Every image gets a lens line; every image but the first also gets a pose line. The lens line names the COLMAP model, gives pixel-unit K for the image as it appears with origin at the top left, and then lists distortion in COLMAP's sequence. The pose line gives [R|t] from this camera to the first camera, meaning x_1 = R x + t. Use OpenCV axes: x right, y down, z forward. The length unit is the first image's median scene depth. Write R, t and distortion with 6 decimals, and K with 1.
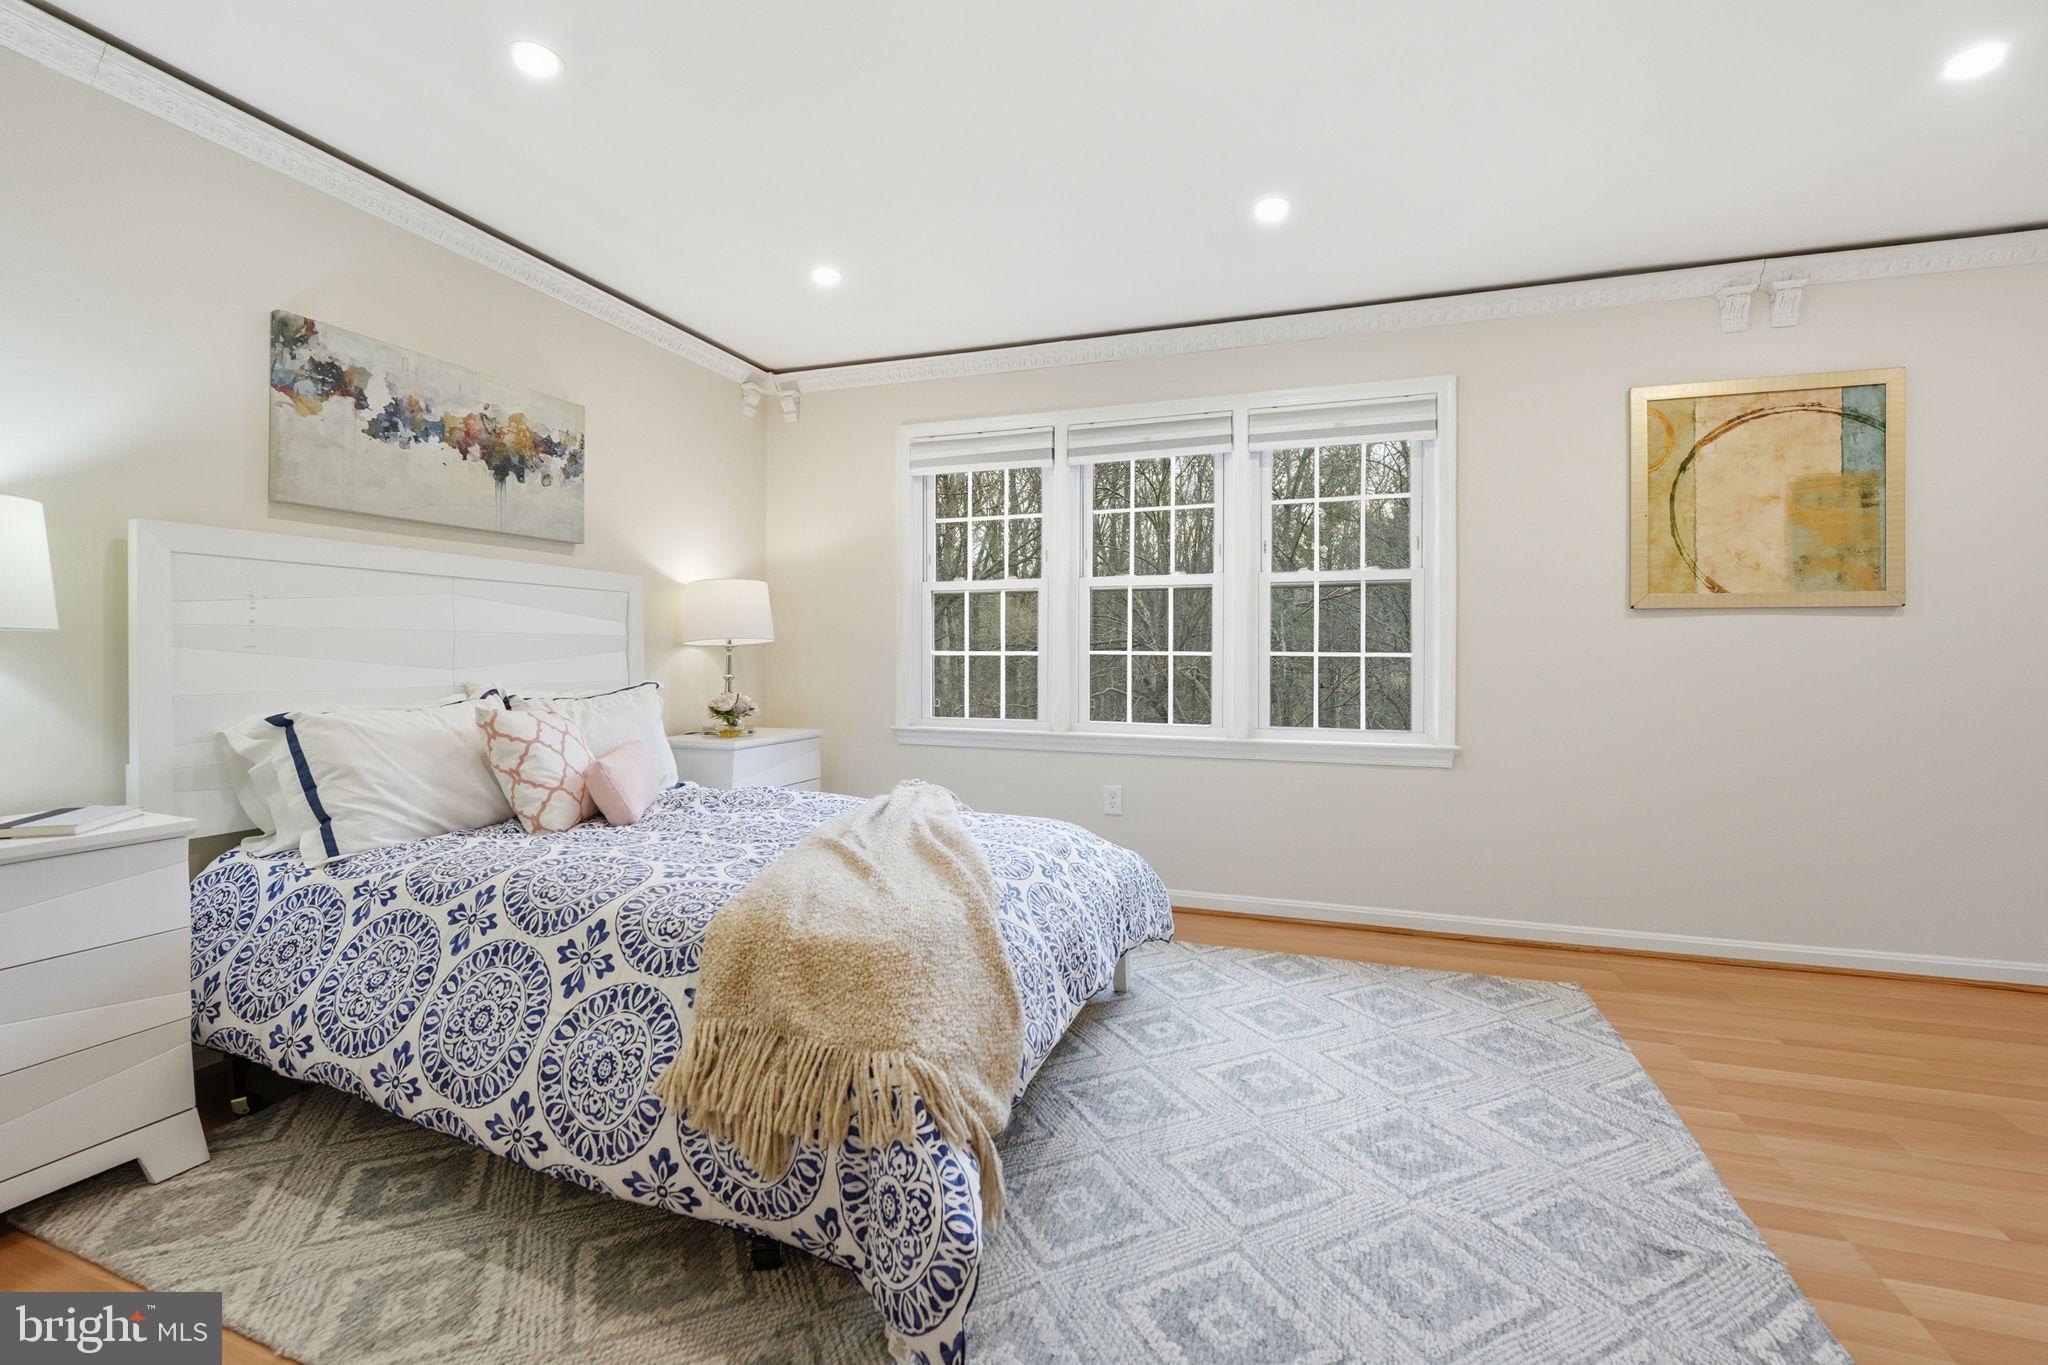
lens RADIAL K [[868.5, 0, 1015.8], [0, 868.5, 668.5], [0, 0, 1]] dist [-0.024224, 0.004820]
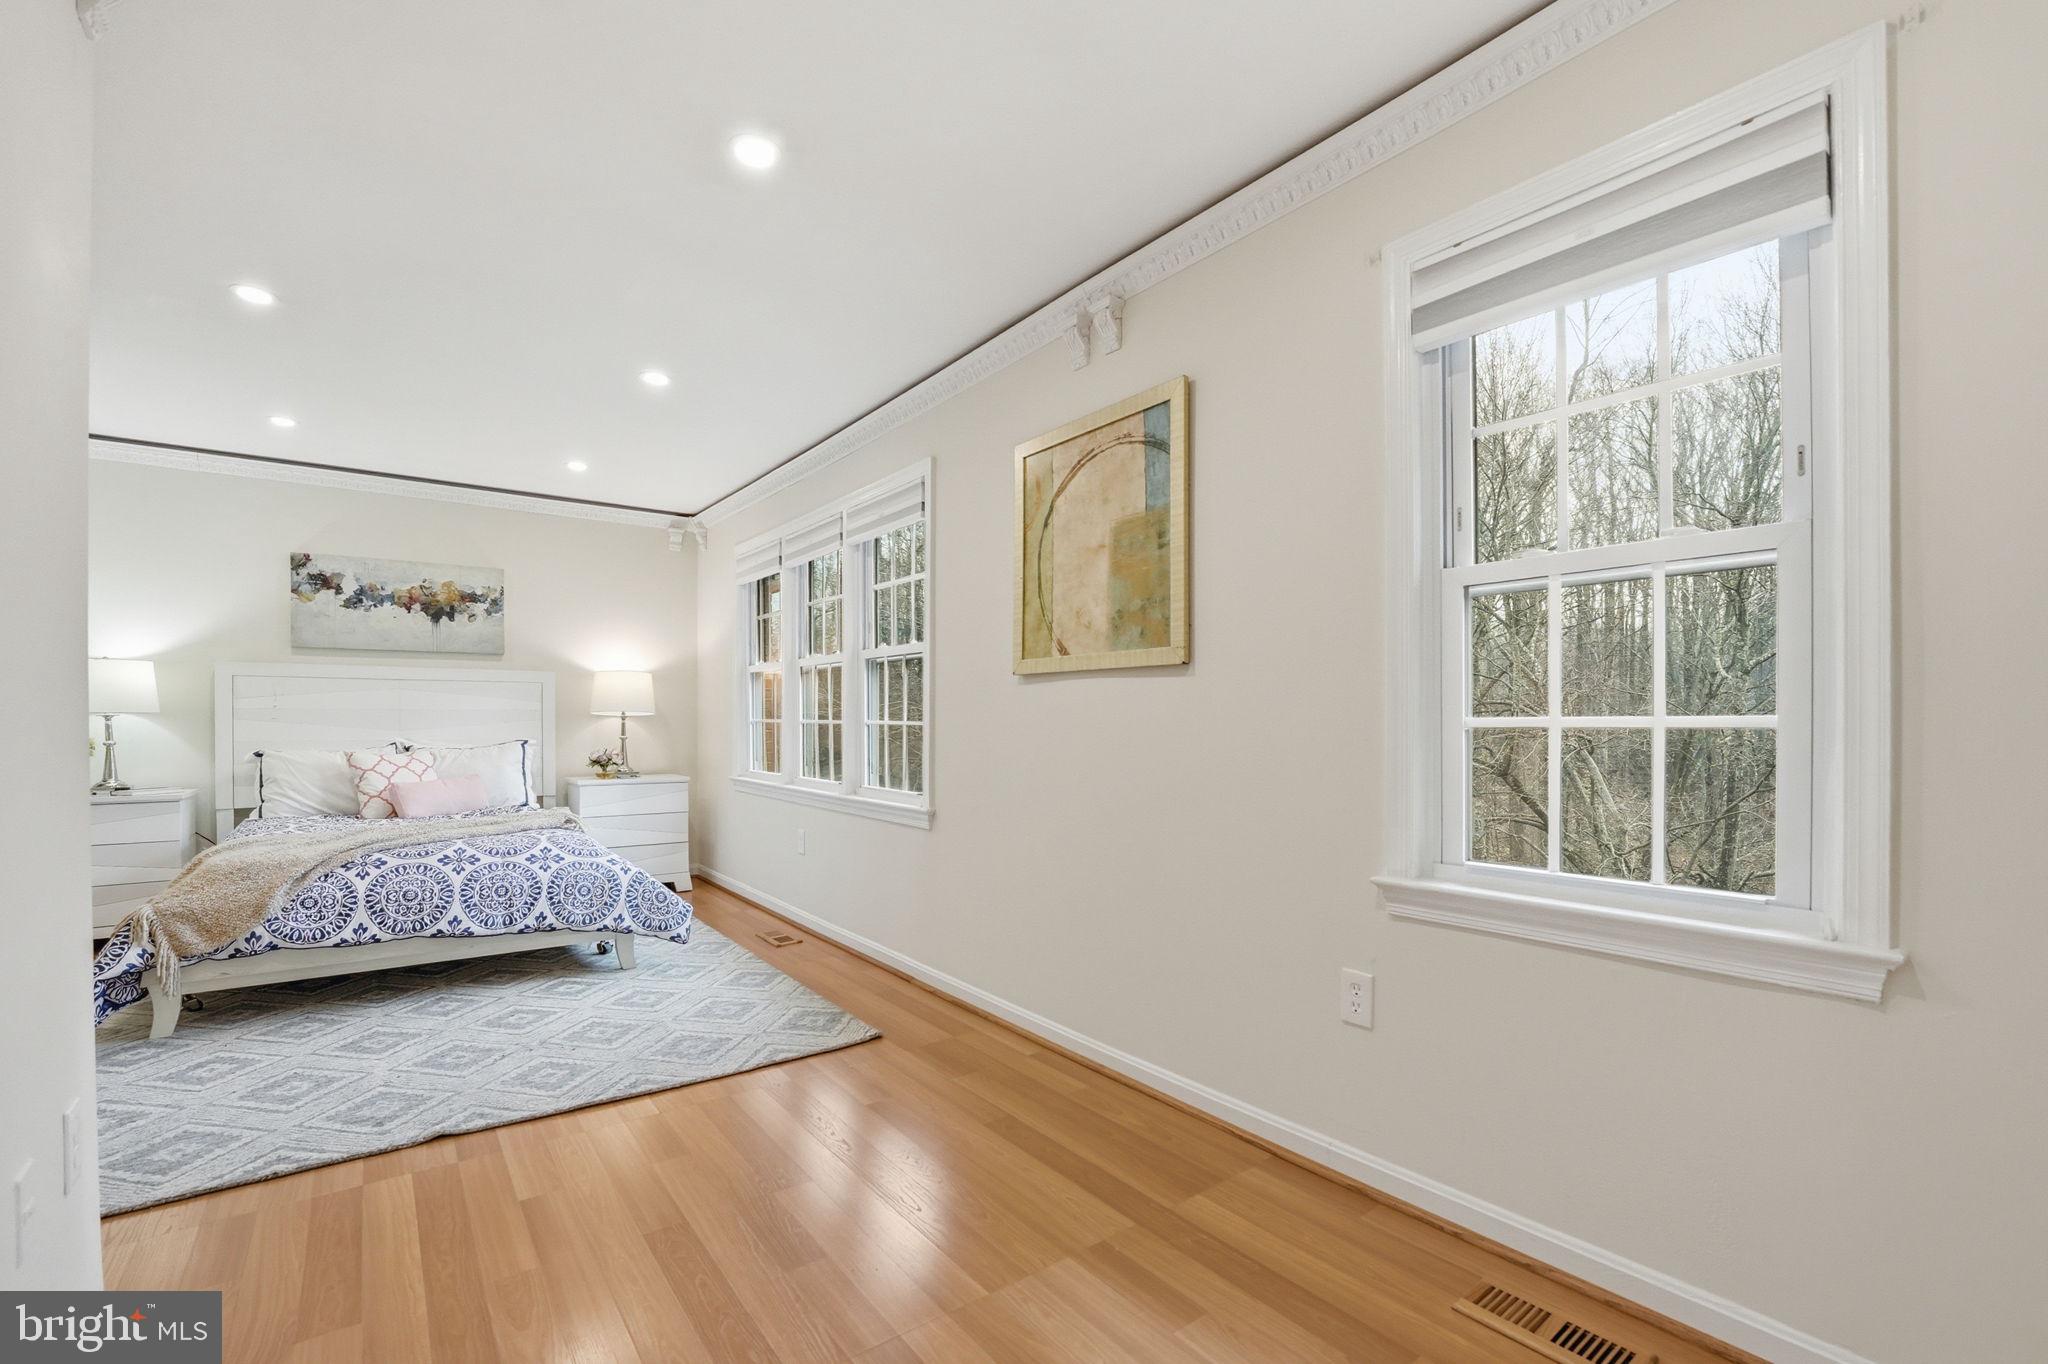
lens RADIAL K [[897.9, 0, 1020.0], [0, 897.9, 739.0], [0, 0, 1]] dist [-0.001294, -0.000524]
pose [[0.821601, 0.010768, -0.569961, 1.382860], [-0.009238, 0.999942, 0.005576, -0.003761], [0.569988, 0.000684, 0.821653, 0.184152]]
